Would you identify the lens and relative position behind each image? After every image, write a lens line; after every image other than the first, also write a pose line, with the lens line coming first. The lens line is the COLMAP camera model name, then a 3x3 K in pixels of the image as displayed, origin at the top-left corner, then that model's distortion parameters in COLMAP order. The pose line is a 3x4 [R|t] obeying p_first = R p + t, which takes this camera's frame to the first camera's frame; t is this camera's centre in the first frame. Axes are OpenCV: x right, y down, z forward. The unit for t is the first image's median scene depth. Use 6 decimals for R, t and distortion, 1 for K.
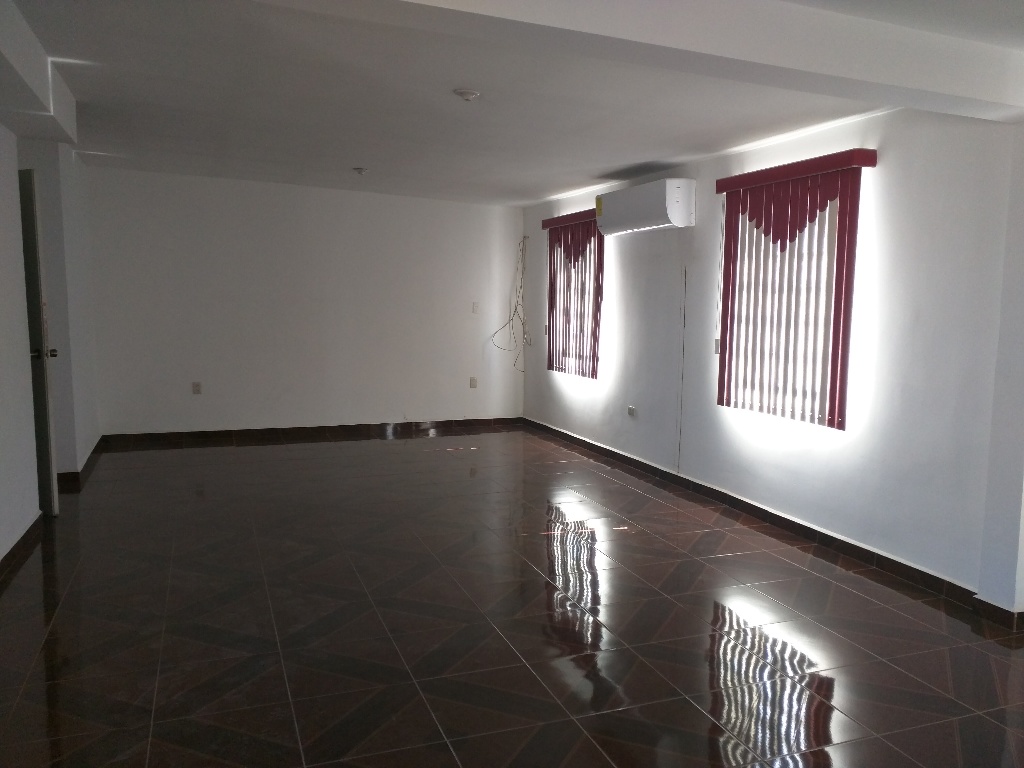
lens RADIAL K [[833.0, 0, 512.2], [0, 833.0, 391.7], [0, 0, 1]] dist [0.005596, -0.018881]
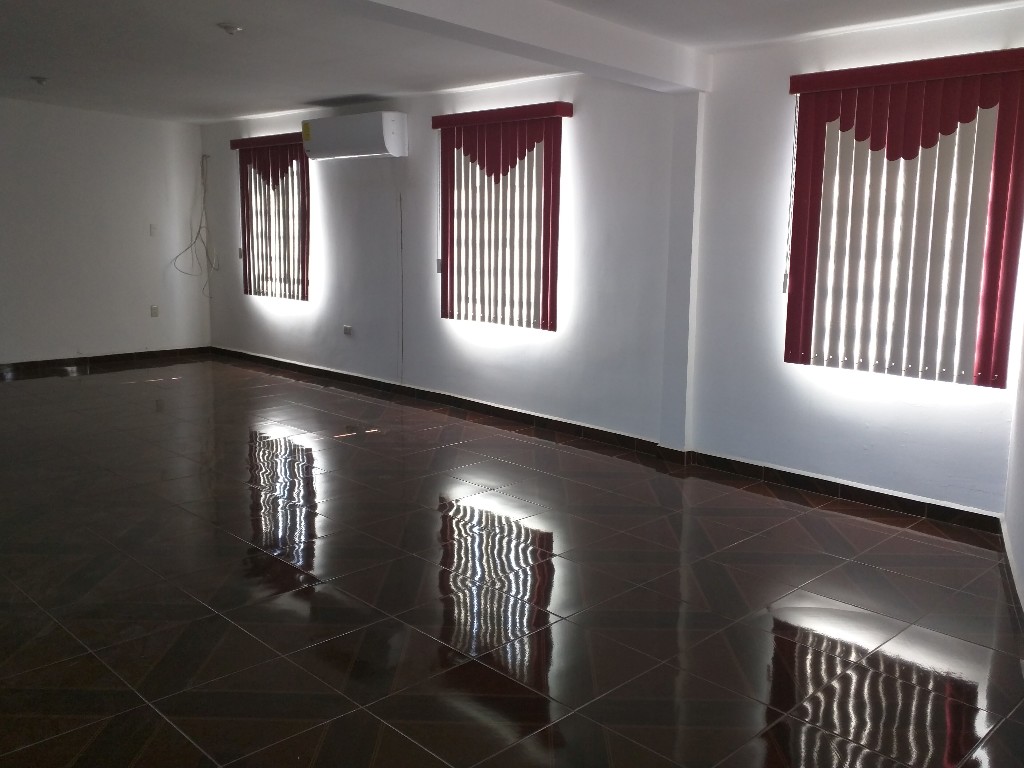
lens RADIAL K [[915.1, 0, 512.4], [0, 915.1, 378.8], [0, 0, 1]] dist [0.003791, -0.027465]
pose [[0.906885, -0.067052, 0.416009, -0.190169], [0.041659, 0.996689, 0.069832, 0.015623], [-0.419313, -0.045999, 0.906675, -0.173884]]
